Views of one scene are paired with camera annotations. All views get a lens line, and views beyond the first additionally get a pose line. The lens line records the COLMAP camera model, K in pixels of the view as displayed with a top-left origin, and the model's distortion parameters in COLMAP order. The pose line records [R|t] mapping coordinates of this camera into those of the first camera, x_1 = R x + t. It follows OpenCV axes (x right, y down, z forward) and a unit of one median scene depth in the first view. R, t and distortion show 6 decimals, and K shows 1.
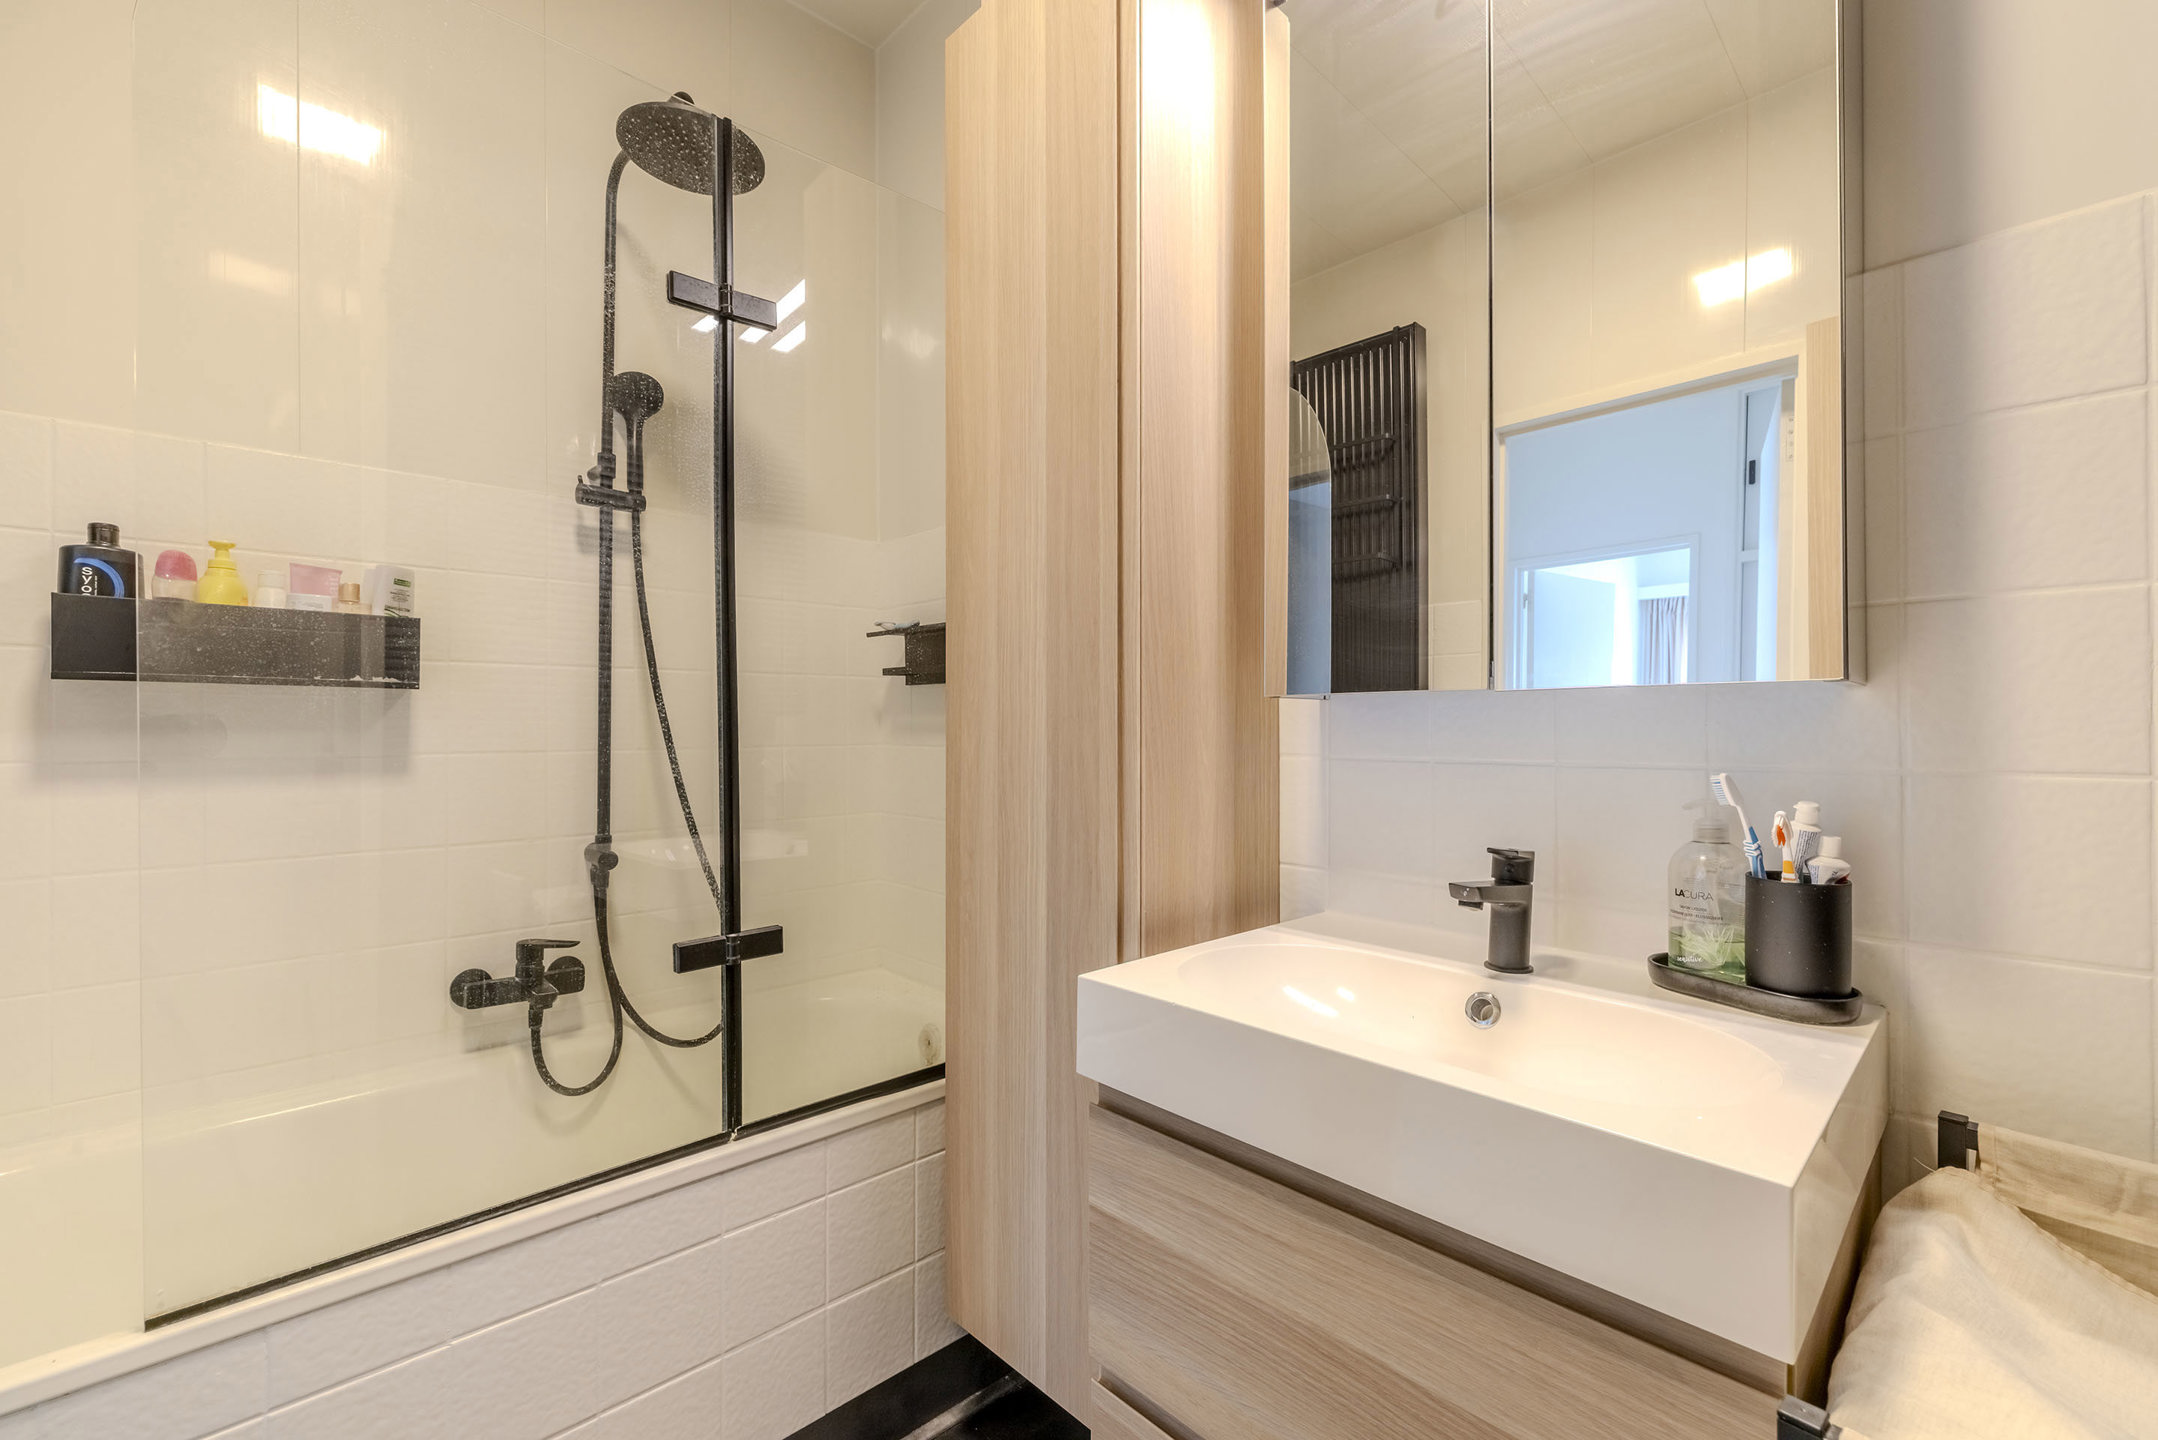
lens RADIAL K [[908.5, 0, 1079.7], [0, 908.5, 714.0], [0, 0, 1]] dist [0.003377, 0.000370]
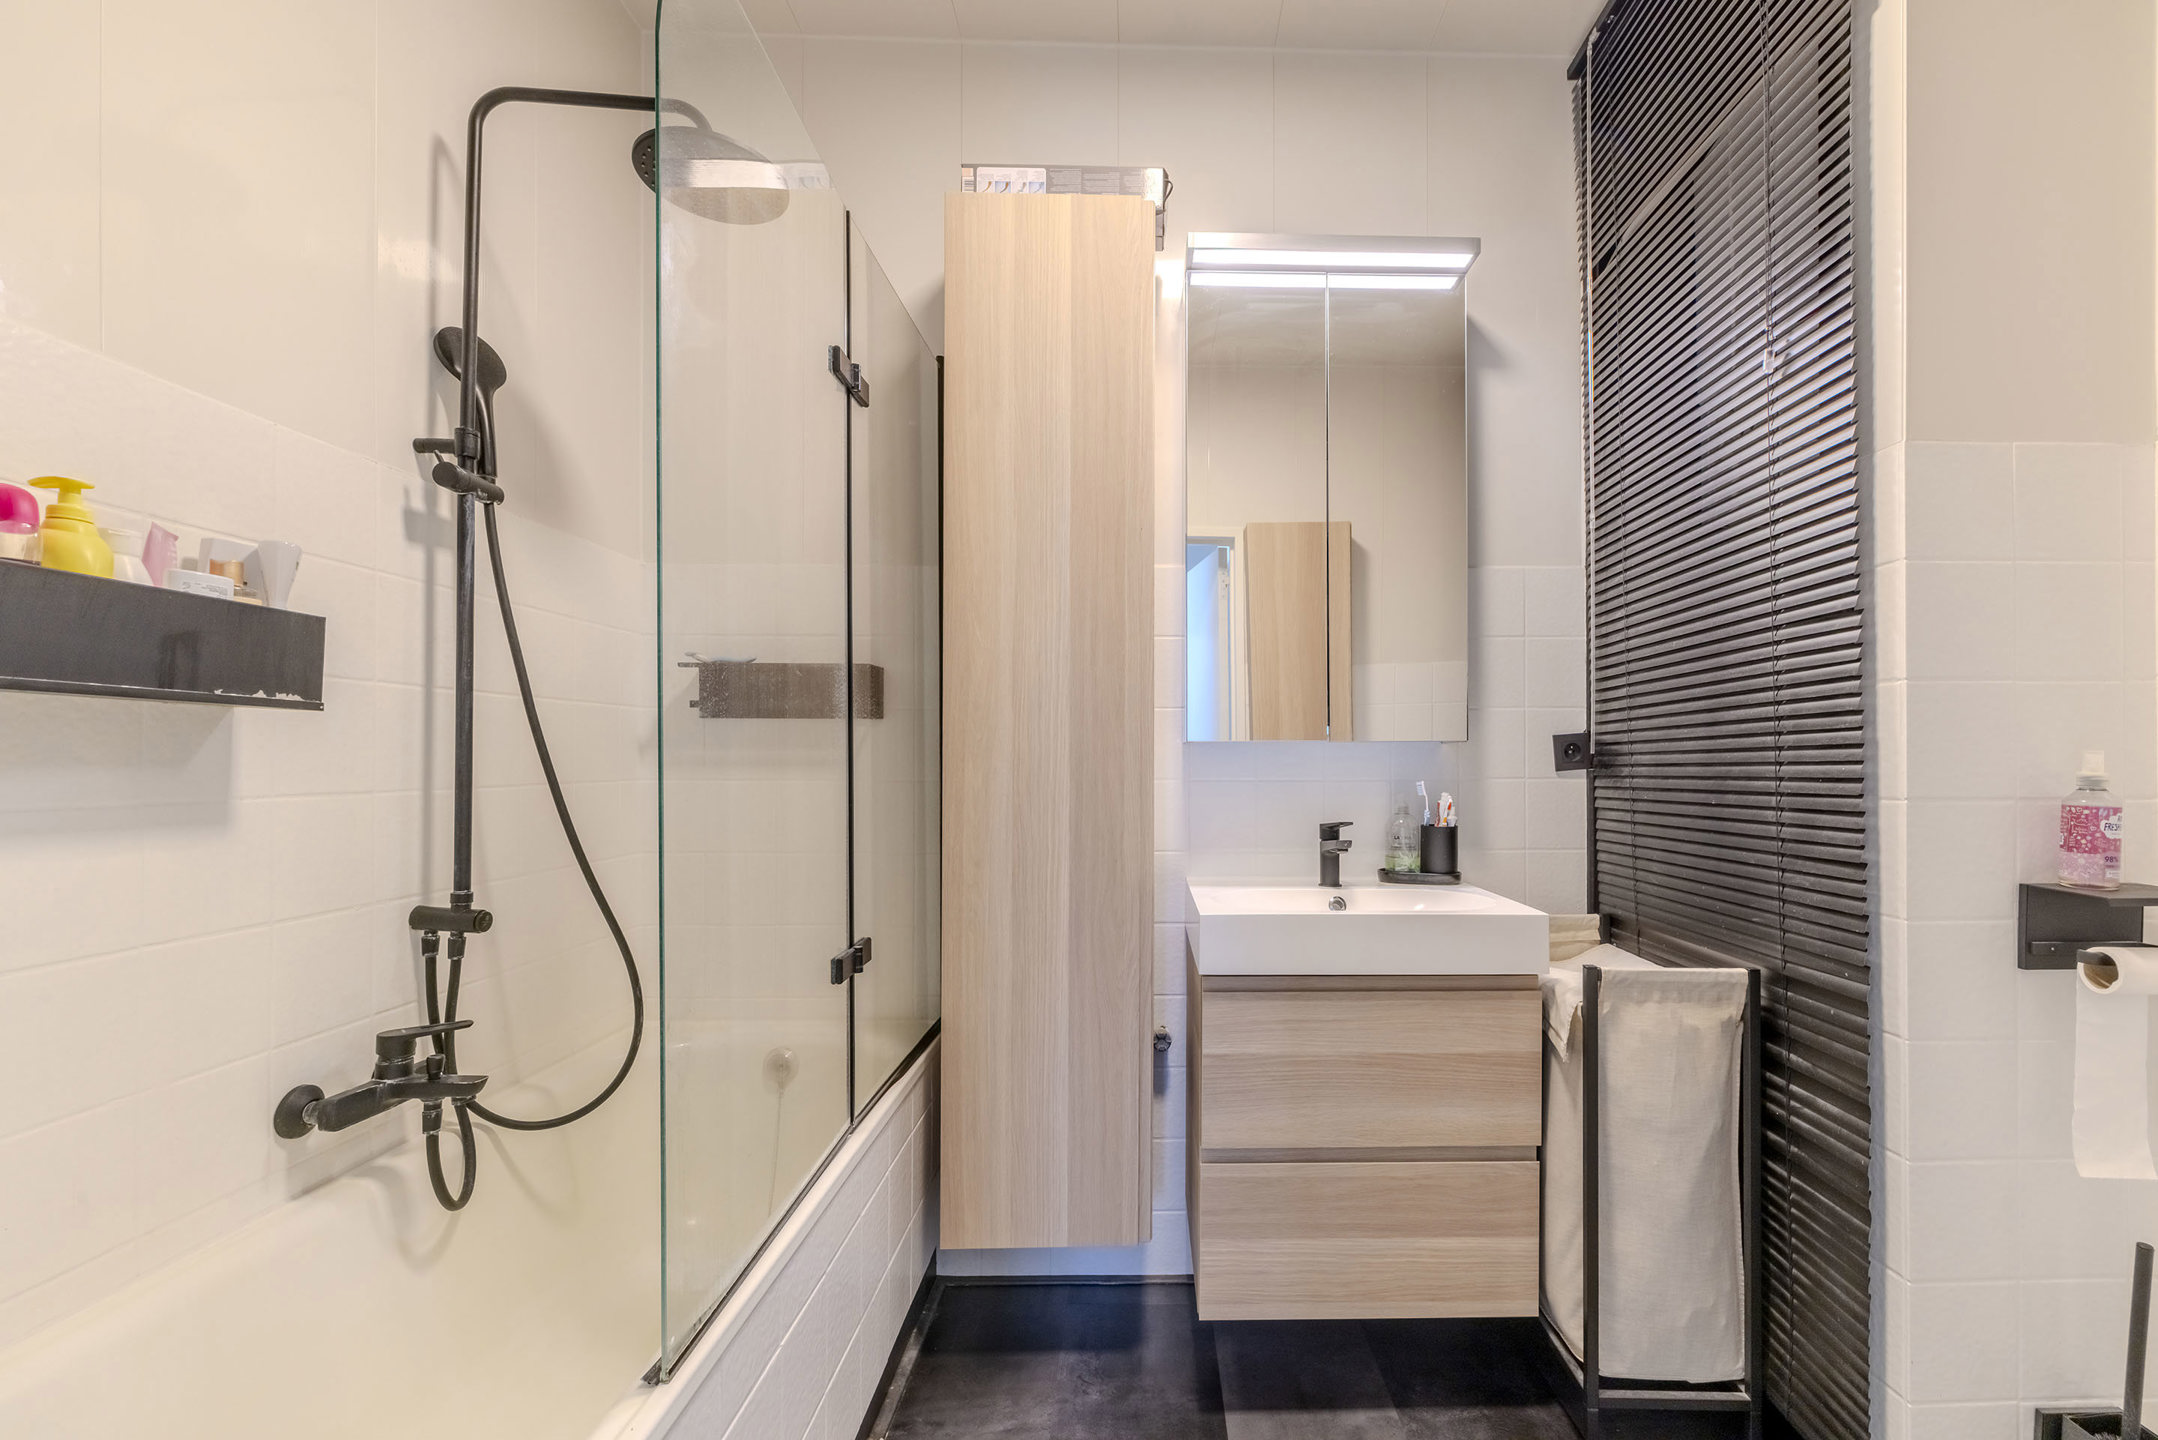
lens RADIAL K [[1001.5, 0, 1081.7], [0, 1001.5, 741.3], [0, 0, 1]] dist [0.000421, 0.000018]
pose [[0.673861, 0.013744, 0.738730, -1.119728], [-0.010538, 0.999904, -0.008990, -0.001634], [-0.738783, -0.001726, 0.673941, -0.033263]]
